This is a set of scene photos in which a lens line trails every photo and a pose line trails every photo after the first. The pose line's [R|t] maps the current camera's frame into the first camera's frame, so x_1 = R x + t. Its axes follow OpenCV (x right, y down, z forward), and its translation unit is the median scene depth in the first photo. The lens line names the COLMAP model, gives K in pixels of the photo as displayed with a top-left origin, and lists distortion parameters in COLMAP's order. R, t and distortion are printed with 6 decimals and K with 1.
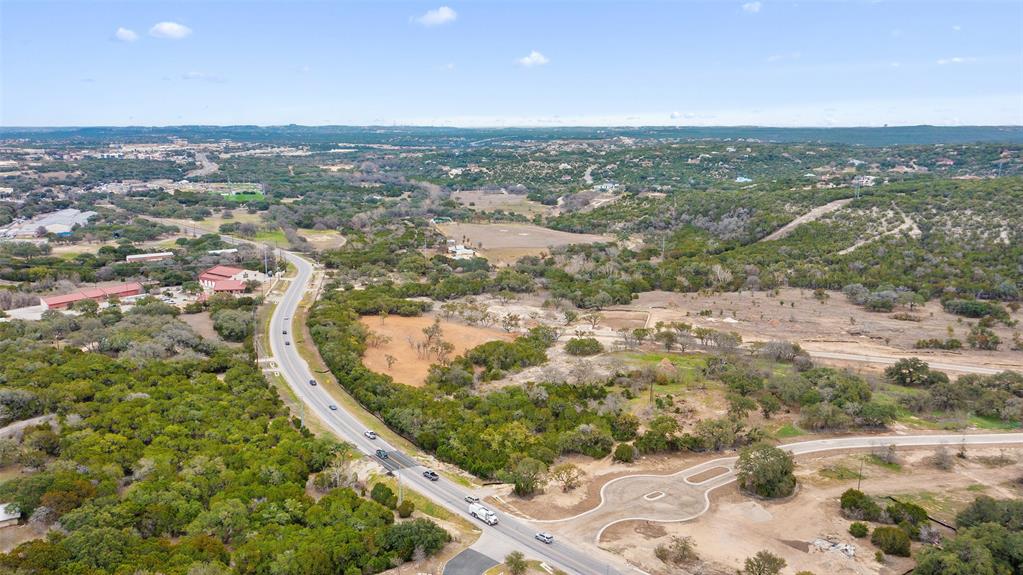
lens RADIAL K [[845.3, 0, 511.5], [0, 845.3, 287.5], [0, 0, 1]] dist [0.005290, 0.001849]
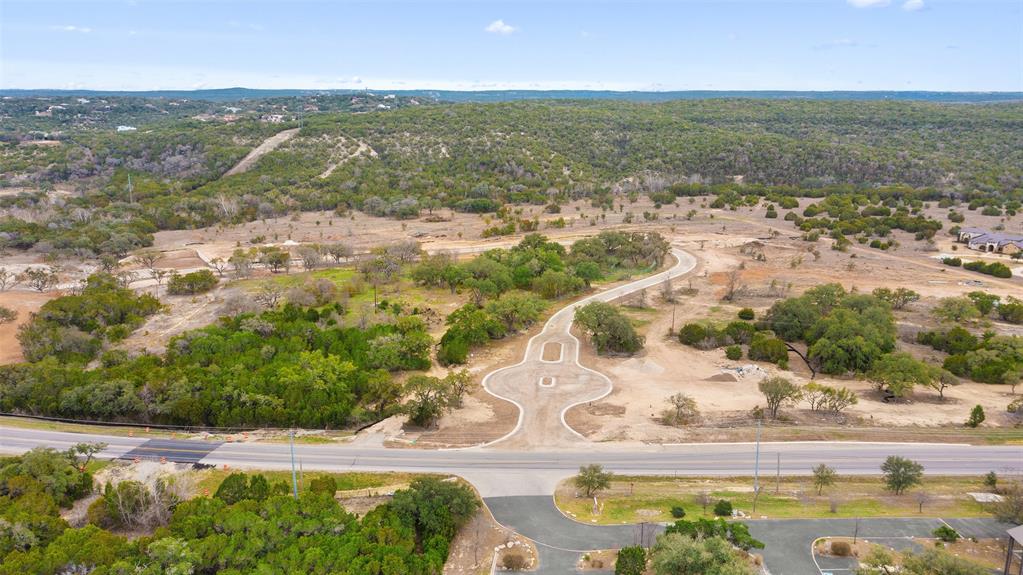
lens RADIAL K [[818.2, 0, 511.5], [0, 818.2, 287.5], [0, 0, 1]] dist [0.008831, 0.000468]
pose [[0.682663, -0.165008, 0.711859, -0.151459], [0.142998, 0.985502, 0.091306, 0.029011], [-0.716605, 0.039464, 0.696362, 0.169379]]
